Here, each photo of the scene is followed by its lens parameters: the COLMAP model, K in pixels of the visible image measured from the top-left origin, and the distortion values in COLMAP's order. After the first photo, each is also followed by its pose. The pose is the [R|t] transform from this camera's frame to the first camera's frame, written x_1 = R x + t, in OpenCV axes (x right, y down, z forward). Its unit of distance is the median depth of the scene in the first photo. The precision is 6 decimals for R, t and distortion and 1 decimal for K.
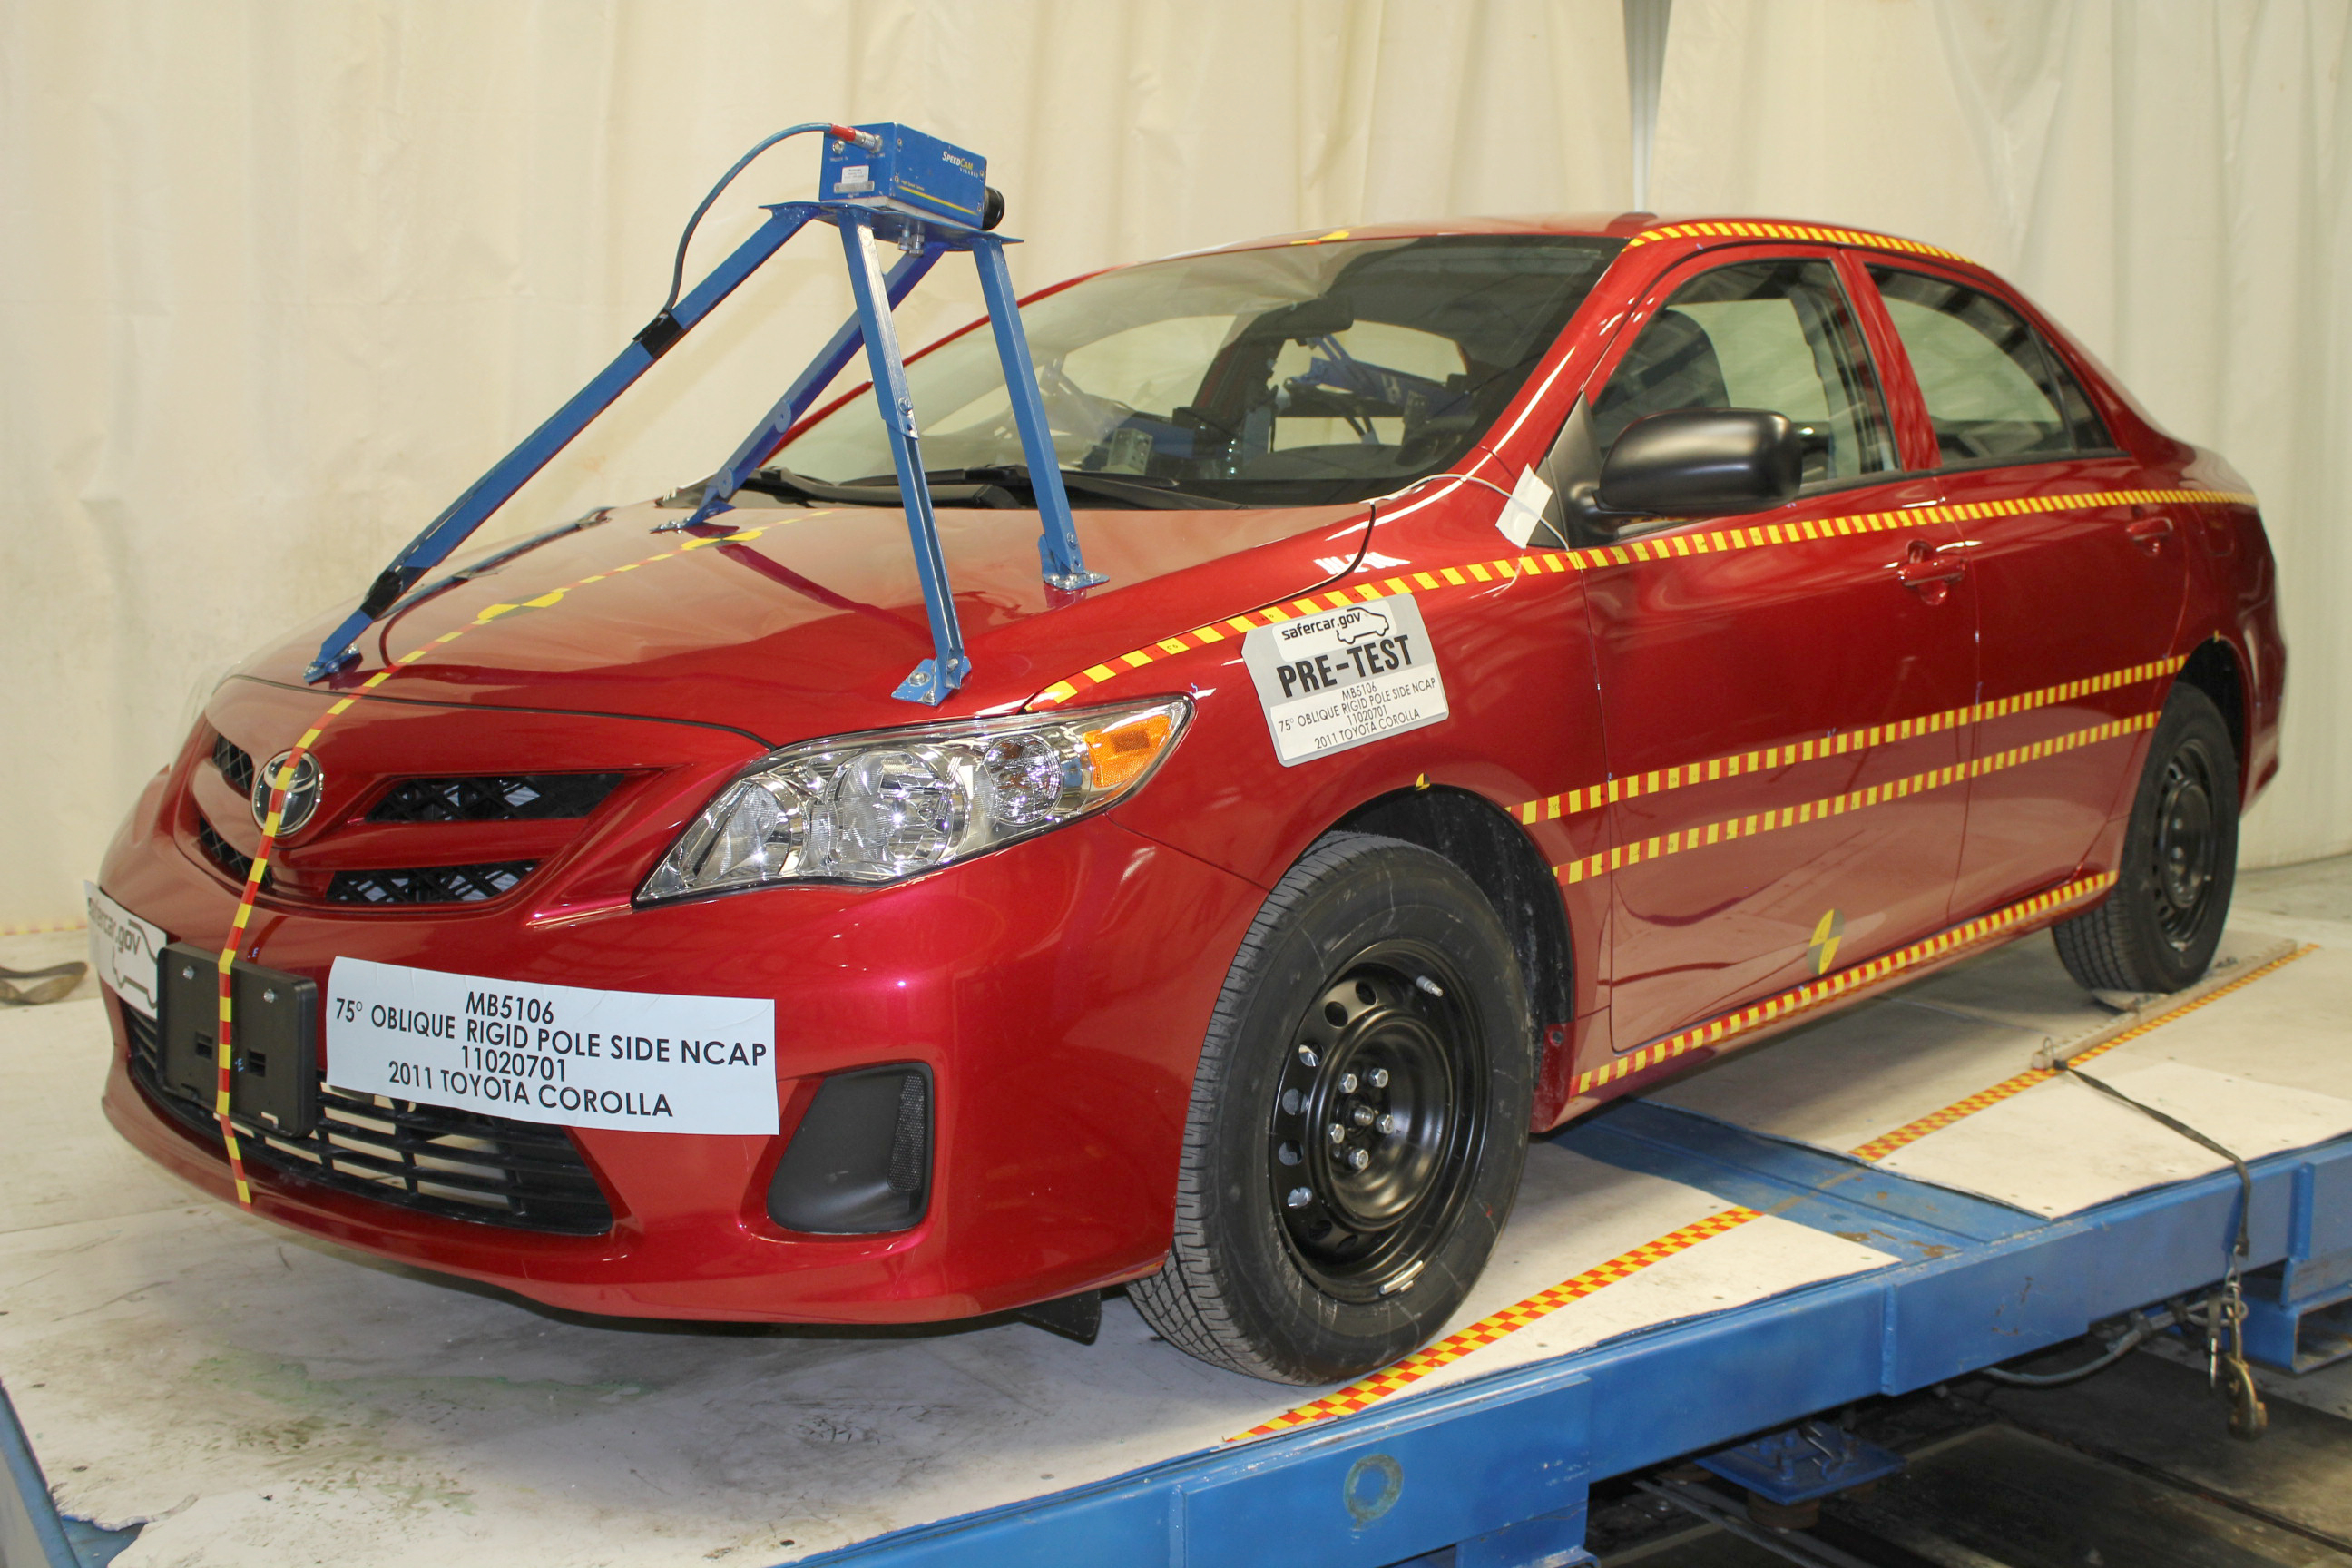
lens RADIAL K [[2459.4, 0, 1176.0], [0, 2459.4, 784.0], [0, 0, 1]] dist [-0.091807, 0.096467]
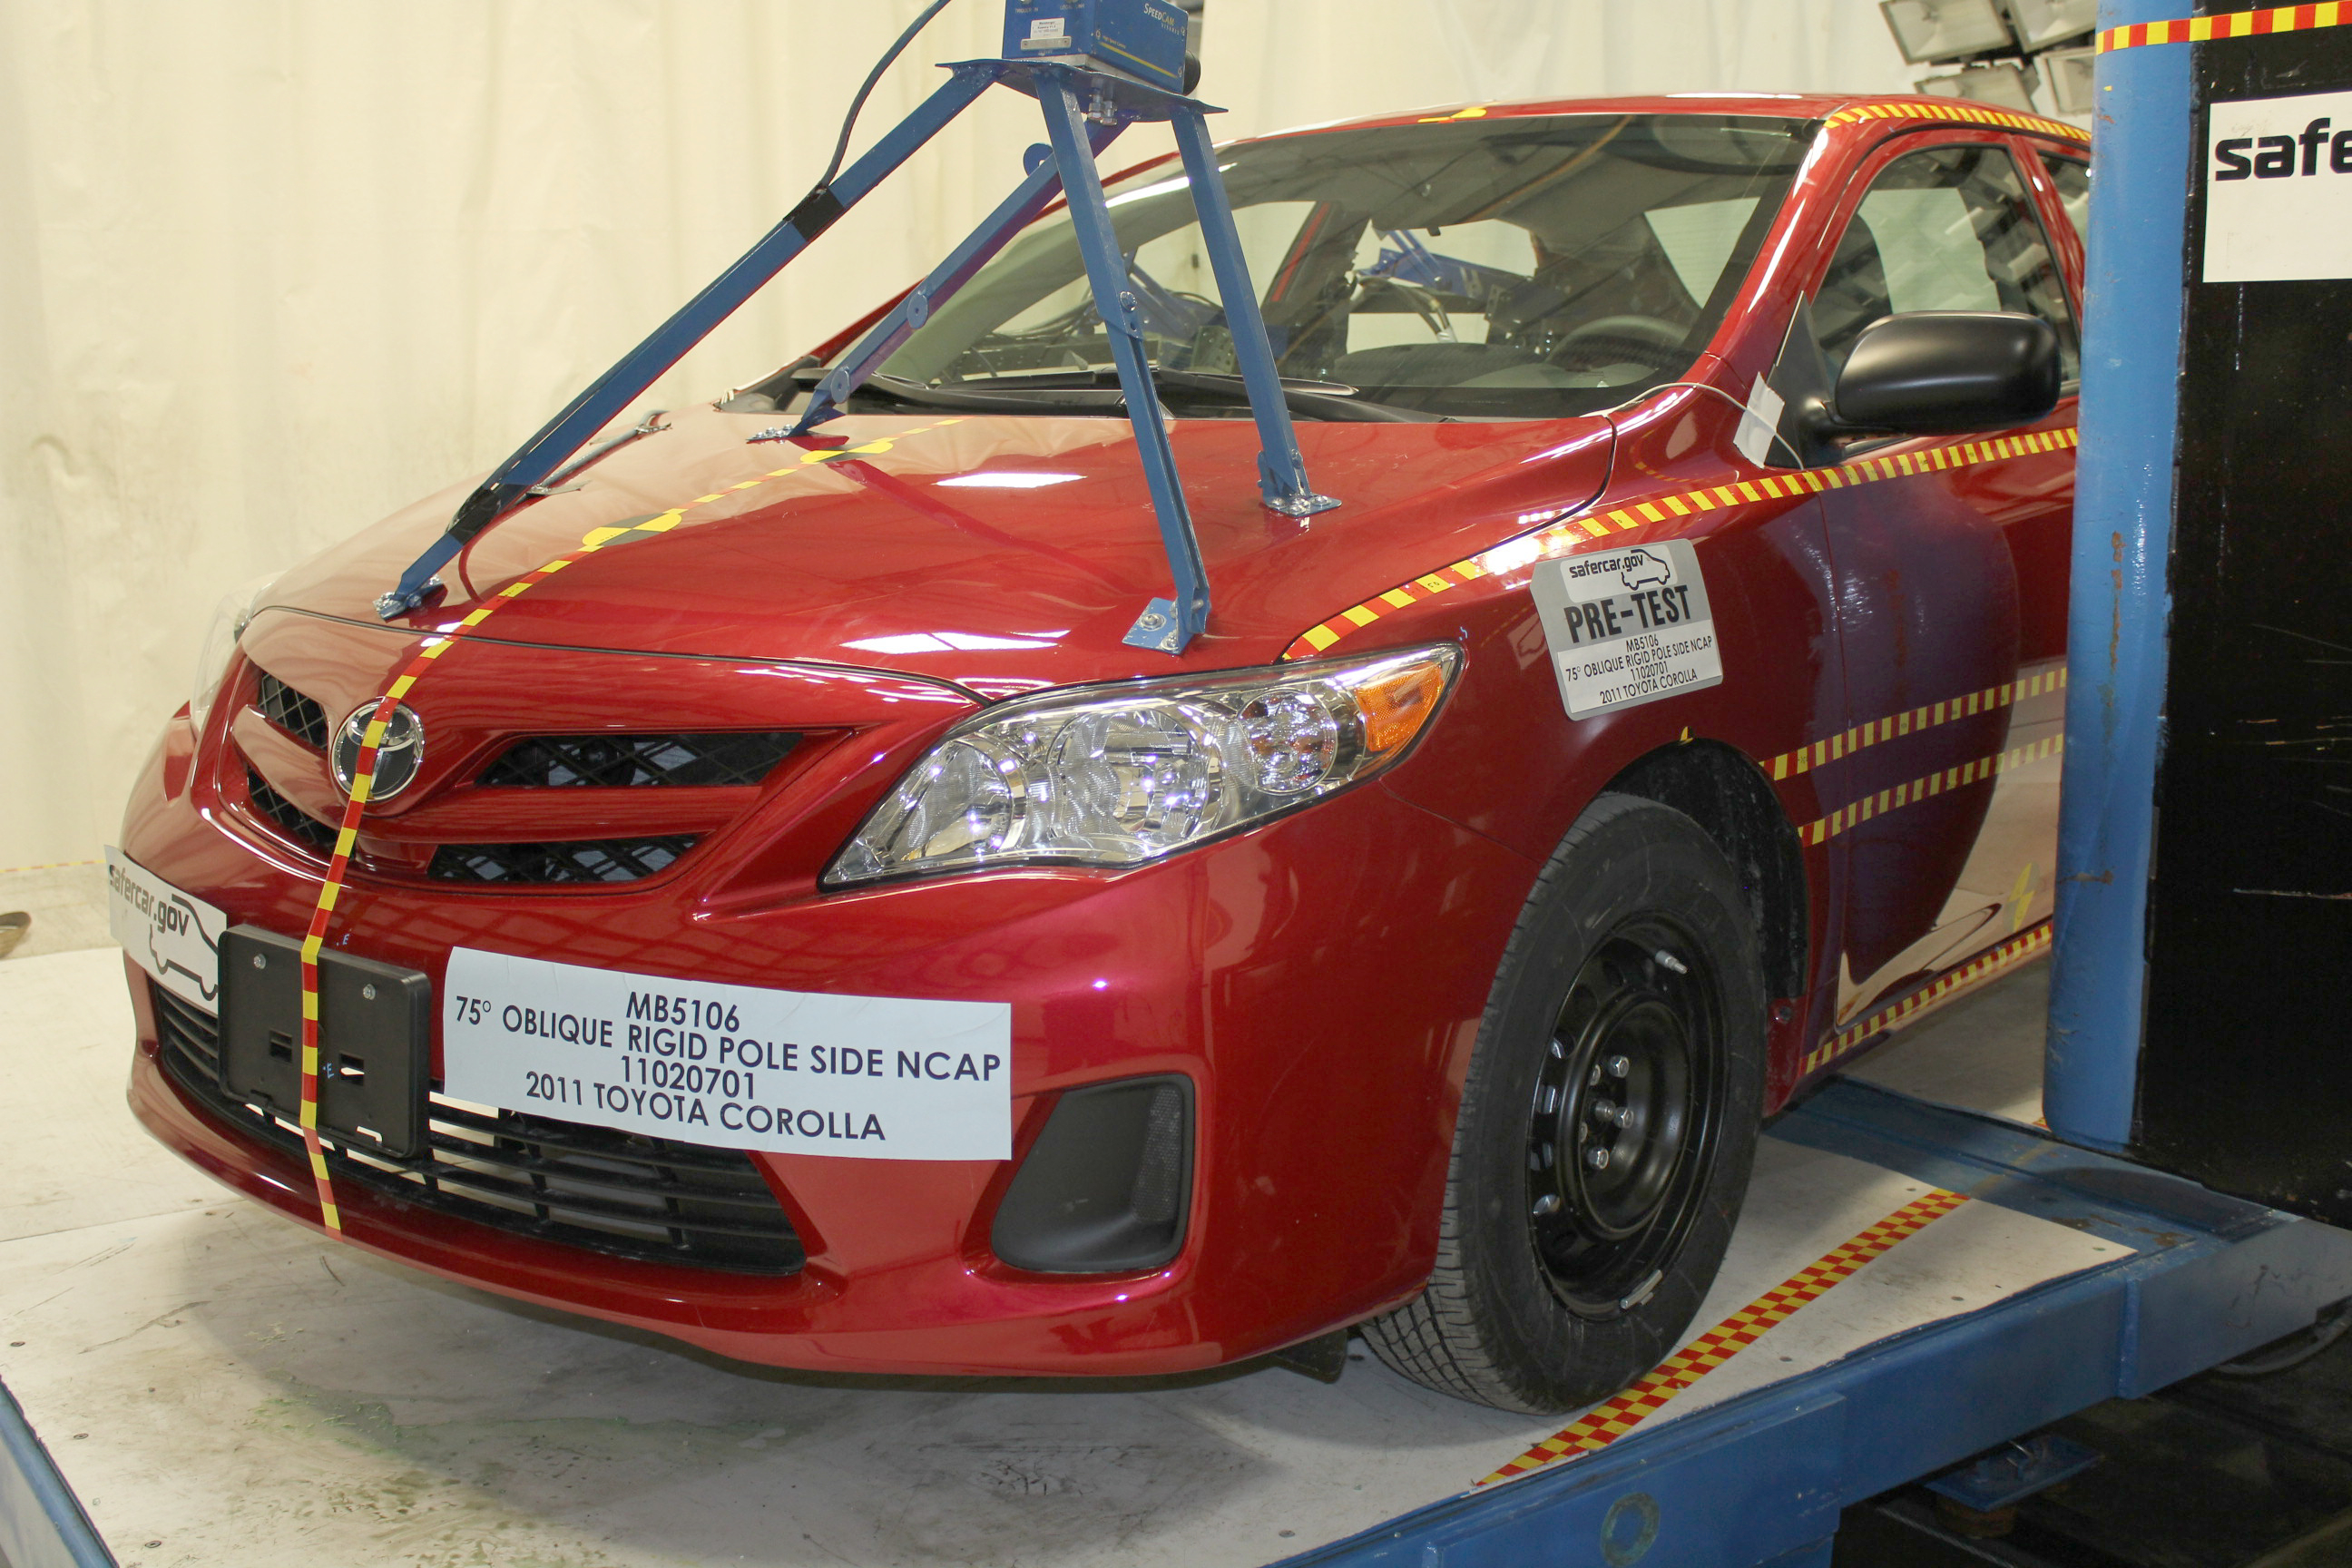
lens RADIAL K [[2513.2, 0, 1176.0], [0, 2513.2, 784.0], [0, 0, 1]] dist [-0.079016, 0.054032]
pose [[0.998697, -0.002029, 0.050983, -0.130107], [0.000015, 0.999221, 0.039470, -0.019305], [-0.051024, -0.039418, 0.997919, 0.113361]]
